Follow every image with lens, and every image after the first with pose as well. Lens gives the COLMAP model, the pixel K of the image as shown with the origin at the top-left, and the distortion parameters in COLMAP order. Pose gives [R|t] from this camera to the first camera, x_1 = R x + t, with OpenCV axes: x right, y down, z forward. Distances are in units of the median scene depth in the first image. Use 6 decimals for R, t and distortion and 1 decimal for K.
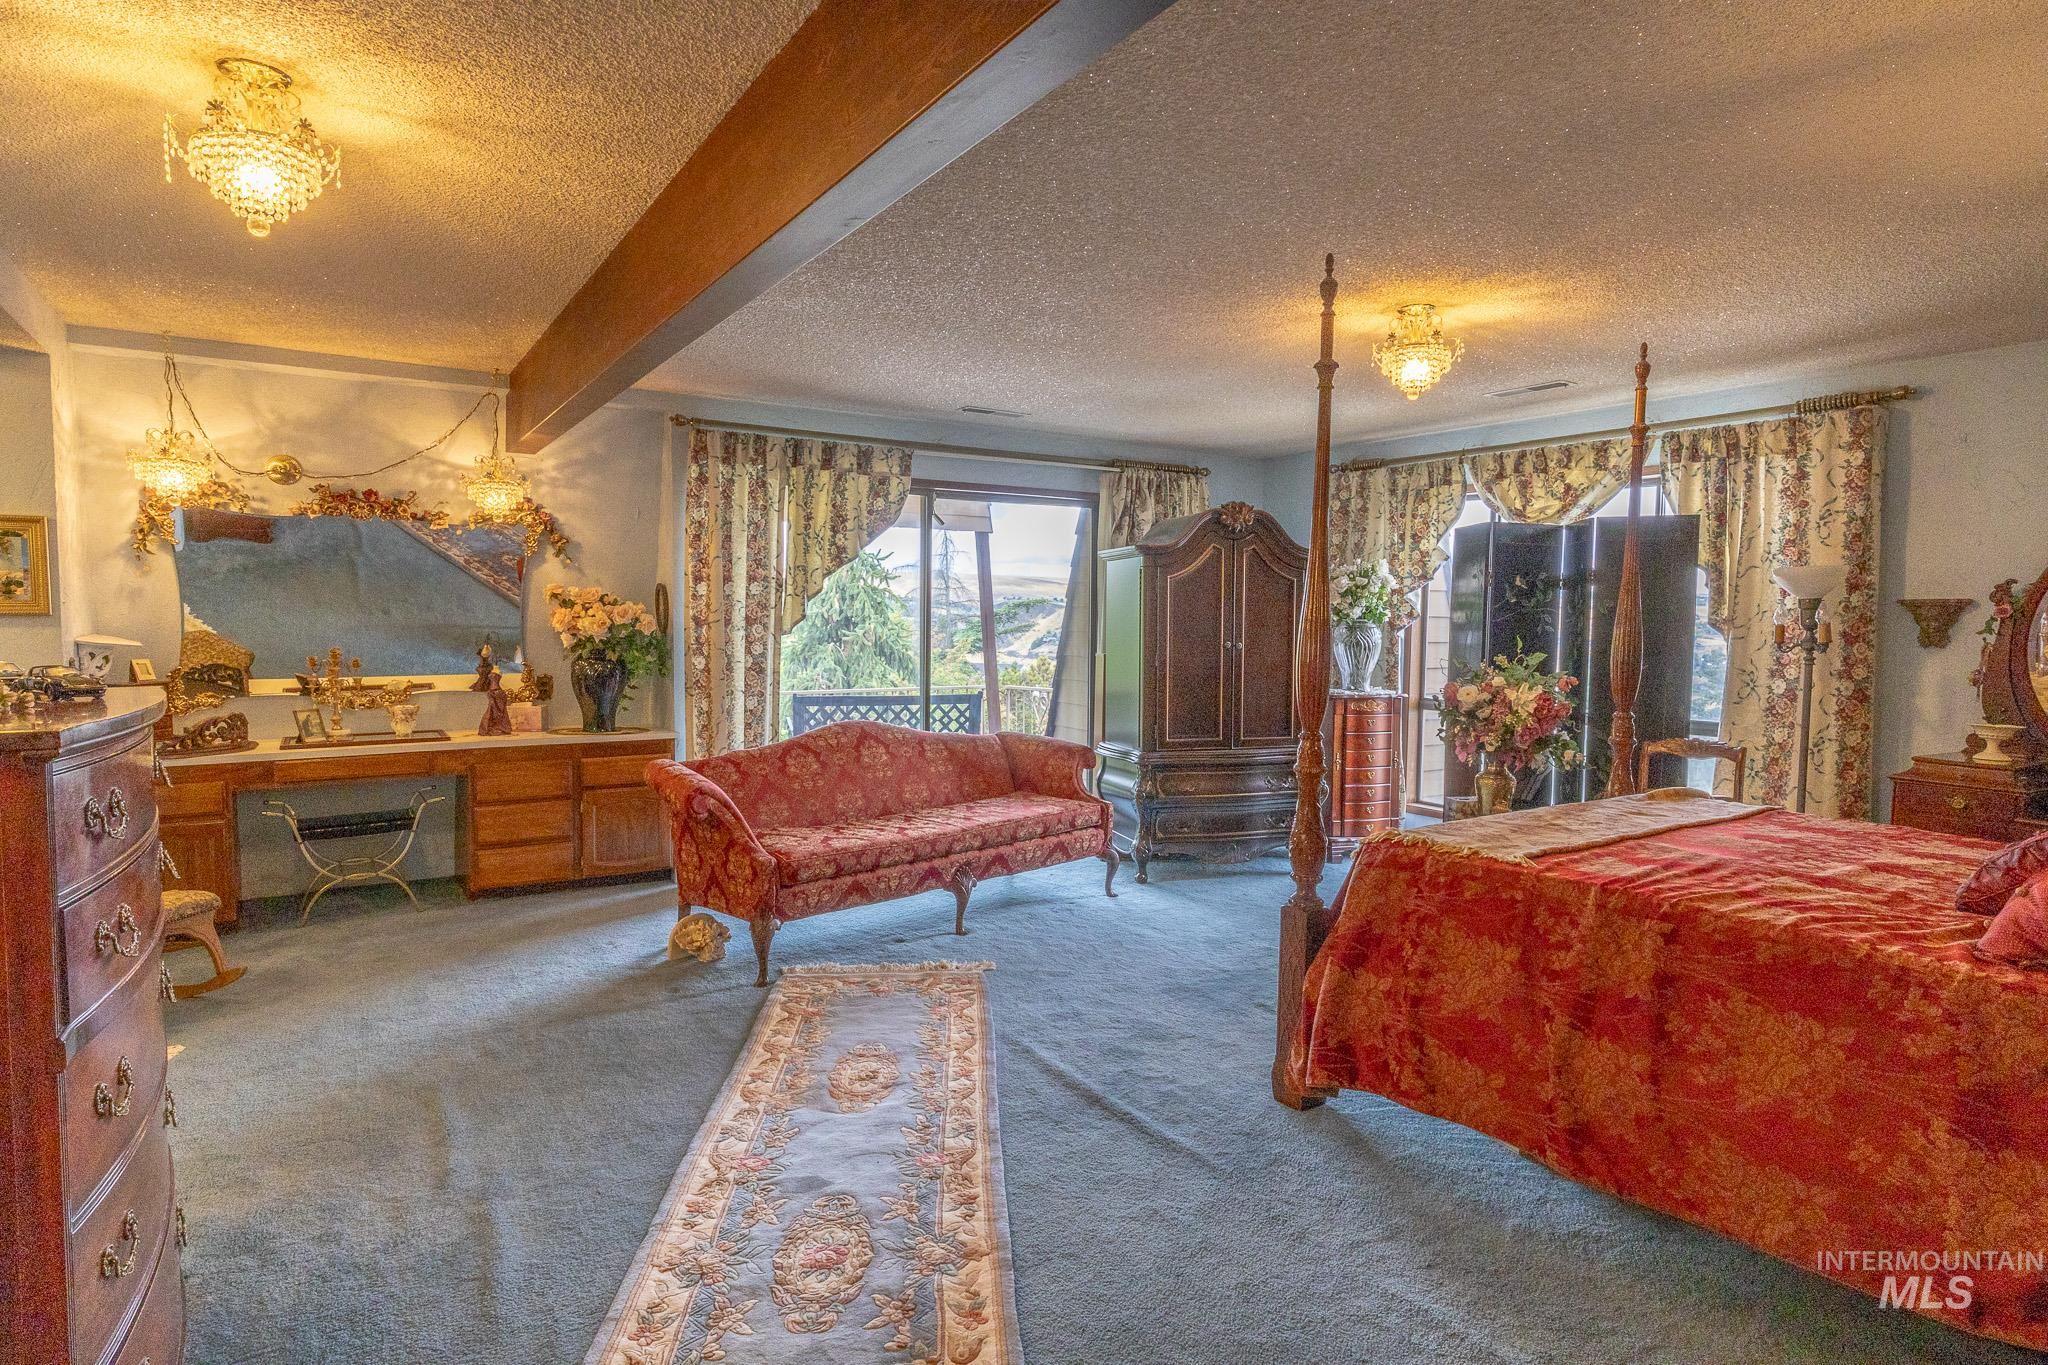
lens RADIAL K [[1117.6, 0, 1028.0], [0, 1117.6, 676.4], [0, 0, 1]] dist [0.009139, -0.002213]
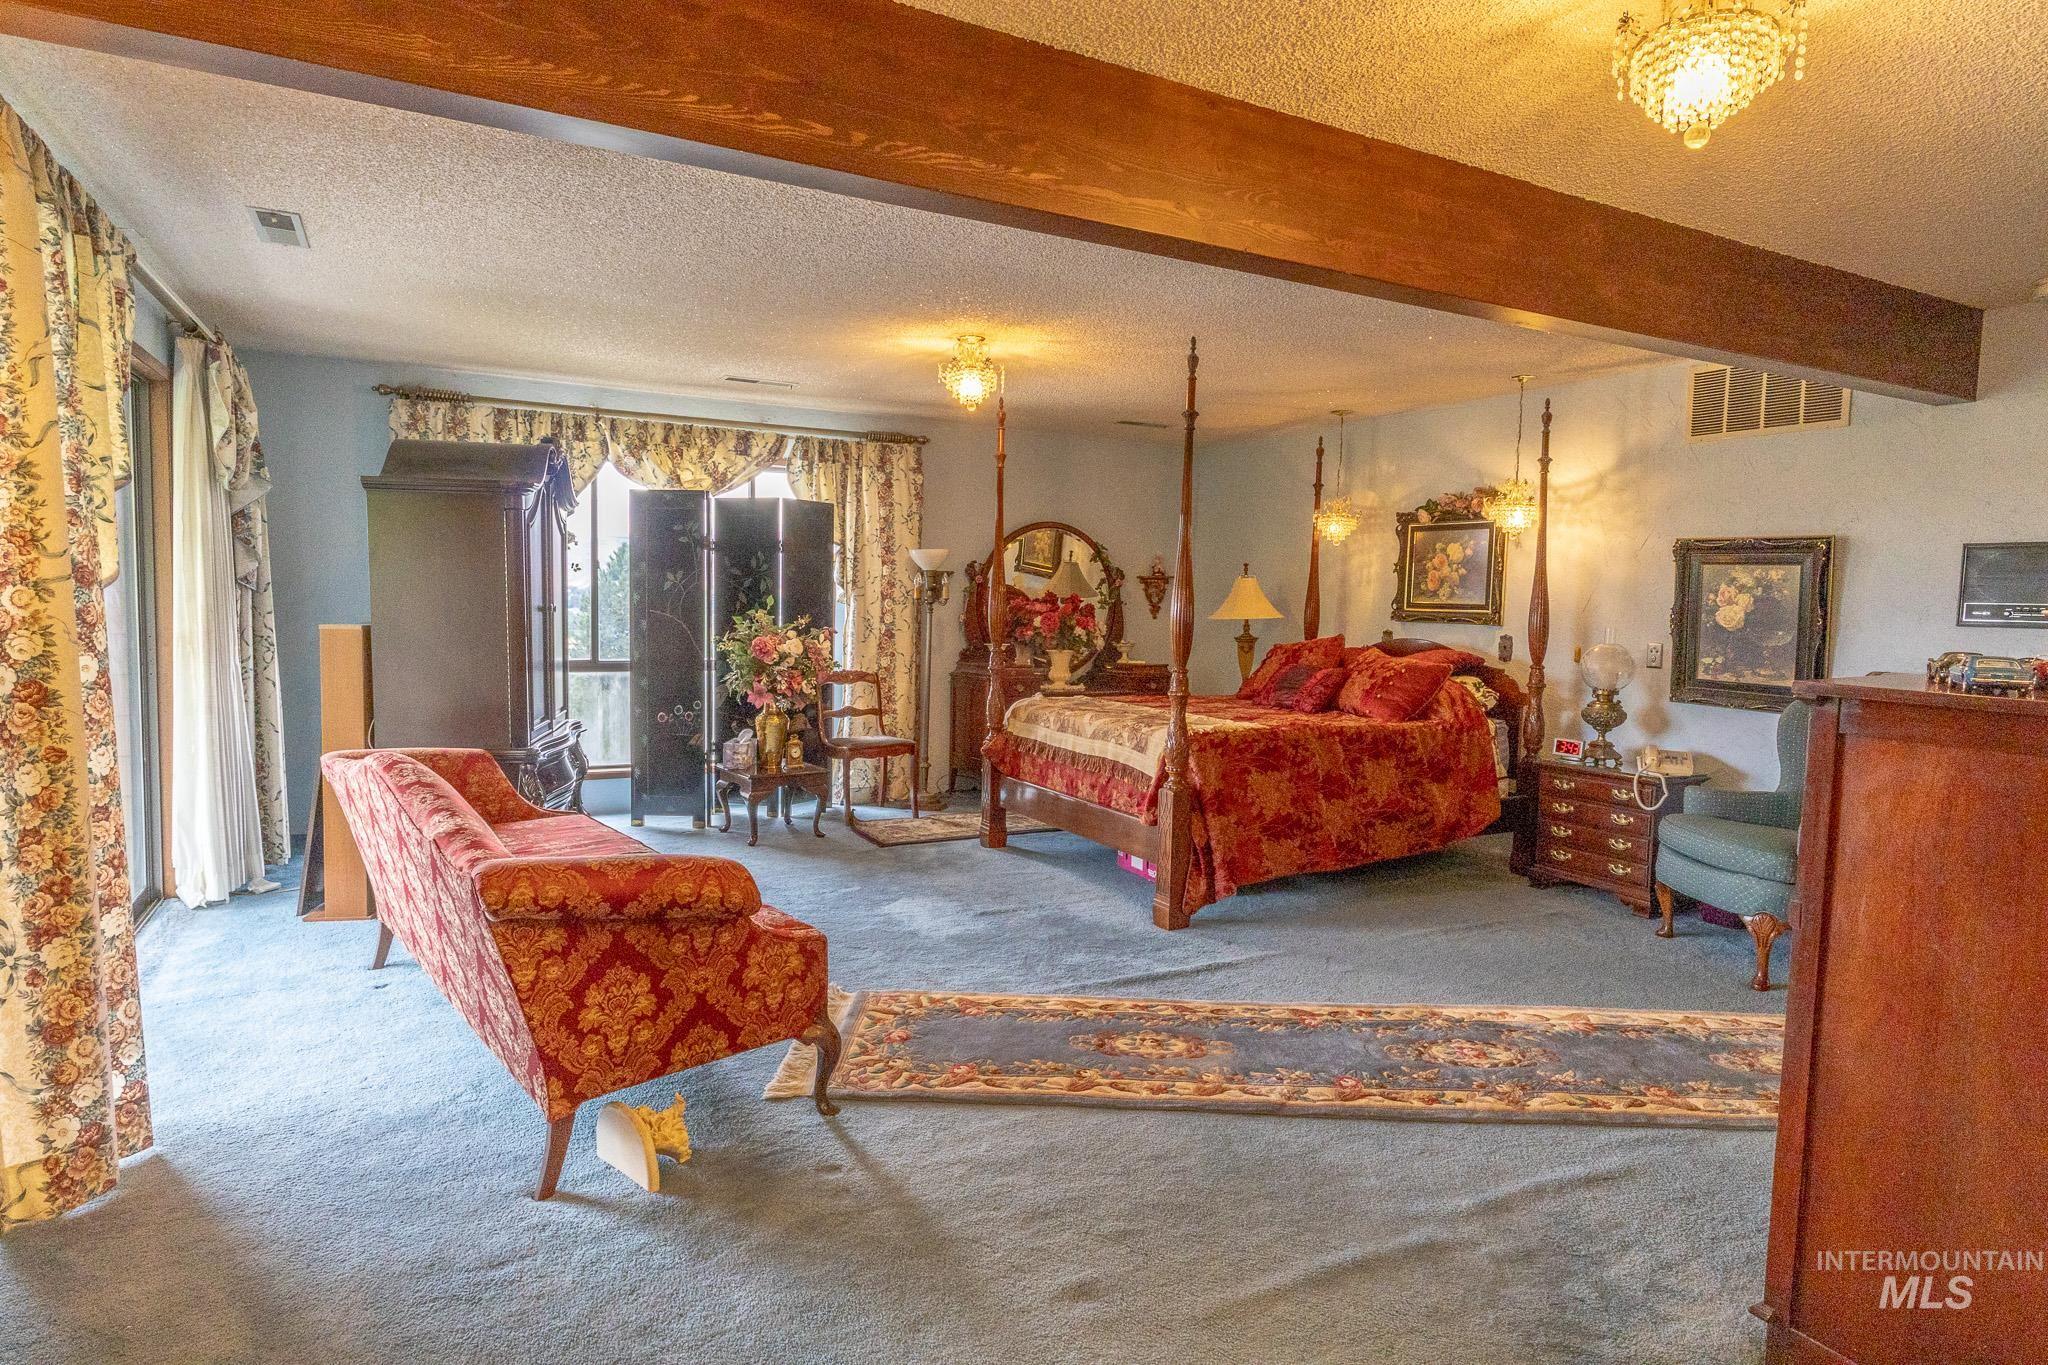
lens RADIAL K [[1117.6, 0, 1026.7], [0, 1117.6, 681.6], [0, 0, 1]] dist [0.009139, -0.002213]
pose [[0.085038, -0.088012, 0.992483, -0.757631], [0.034192, 0.995762, 0.085373, -0.039818], [-0.995791, 0.026675, 0.087687, 0.680319]]
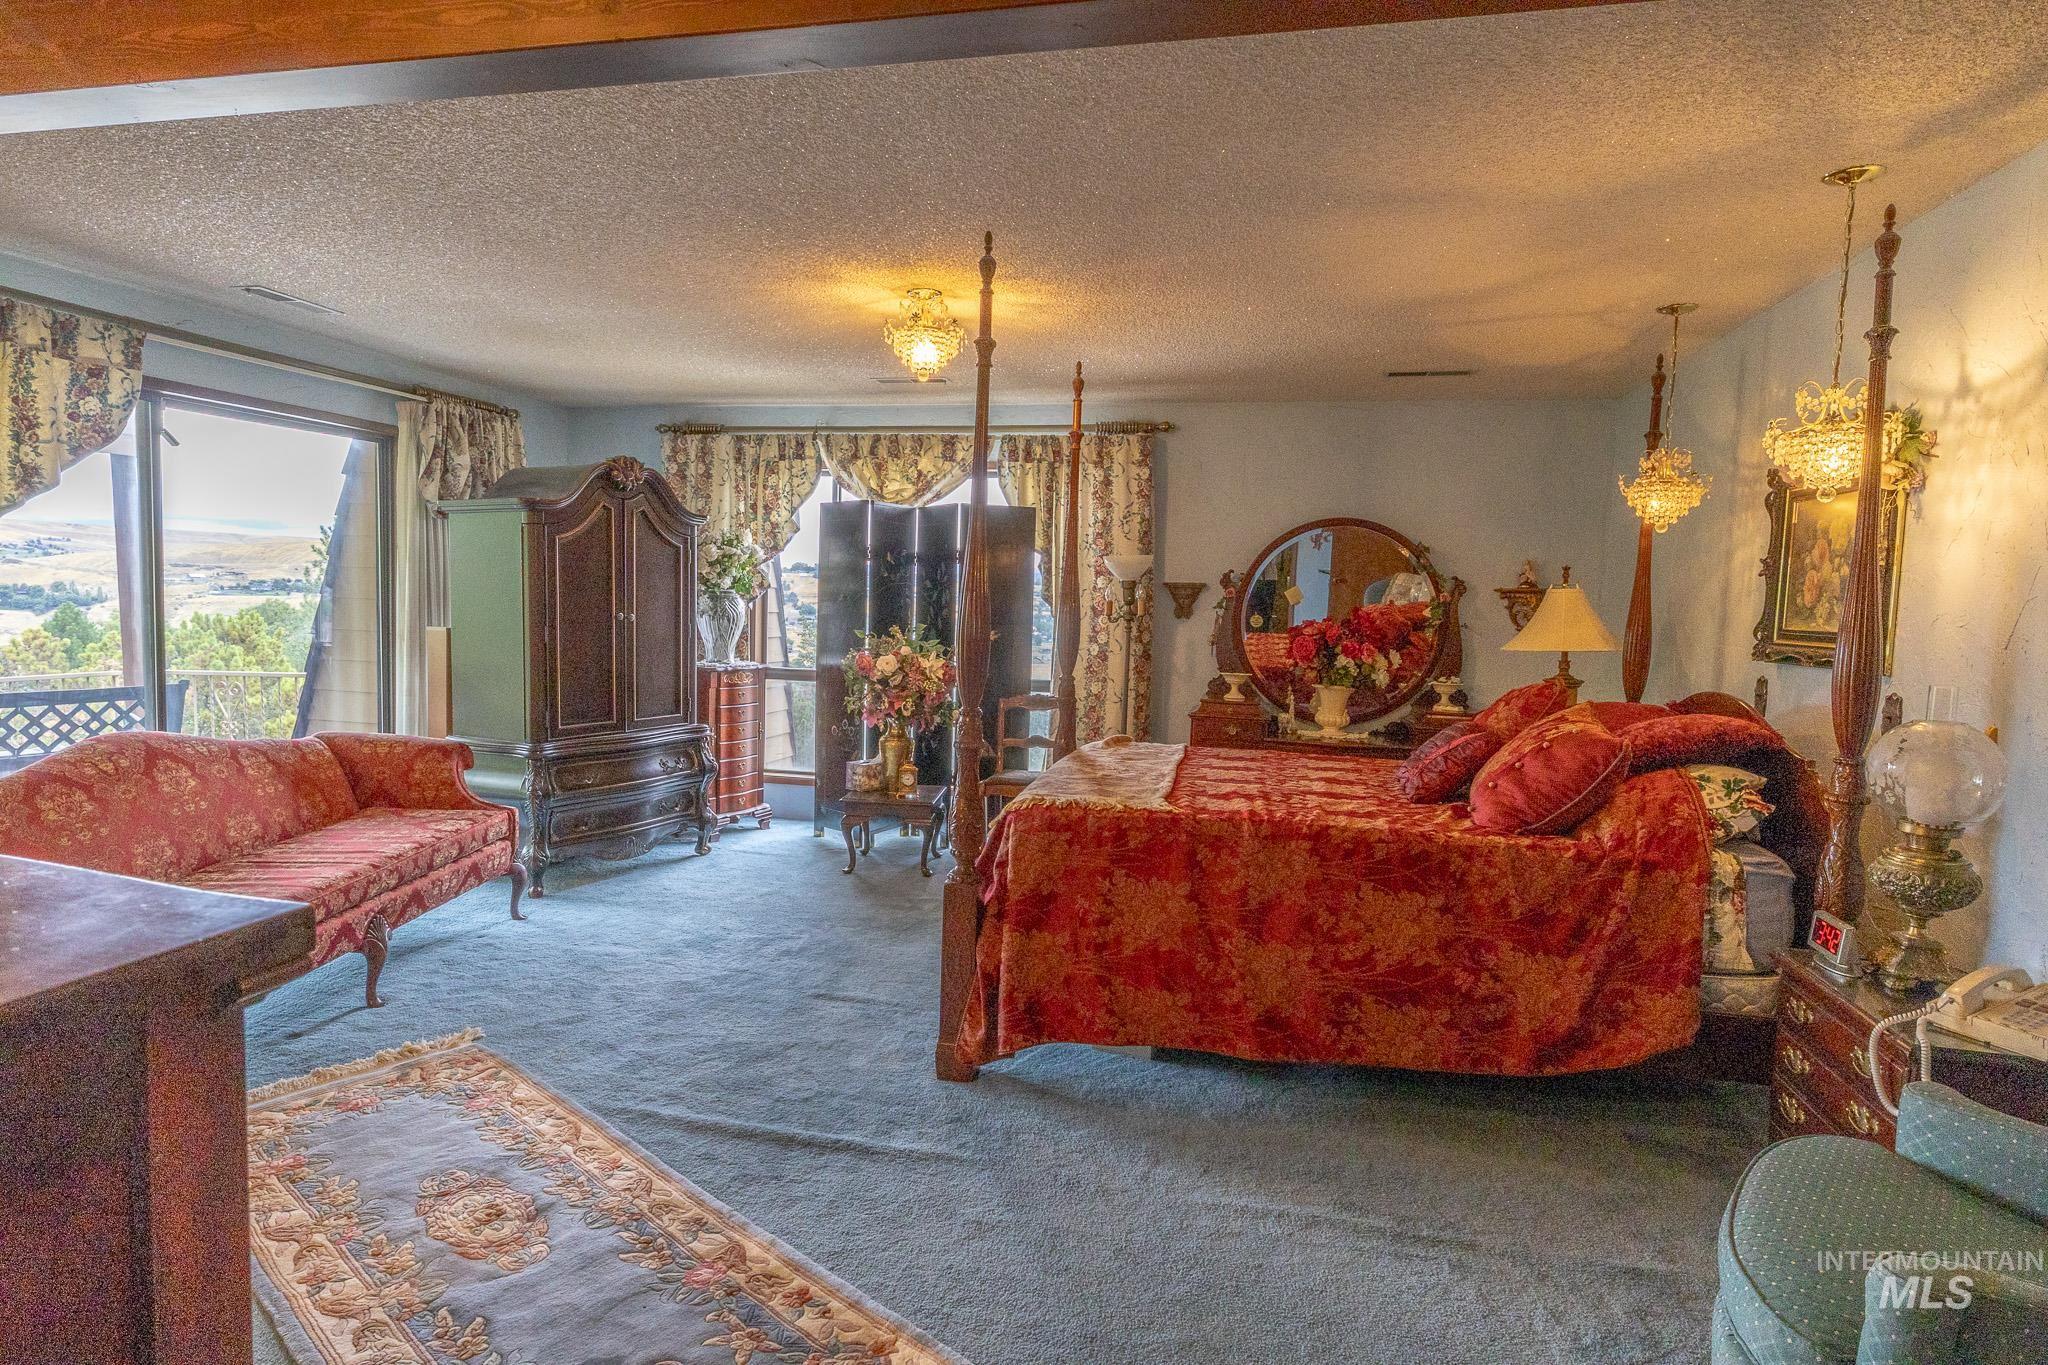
lens RADIAL K [[1117.6, 0, 1028.6], [0, 1117.6, 674.9], [0, 0, 1]] dist [0.009139, -0.002213]
pose [[0.710070, -0.039665, 0.703013, -0.263547], [0.018778, 0.999124, 0.037406, -0.010558], [-0.703881, -0.013360, 0.710193, 0.158365]]
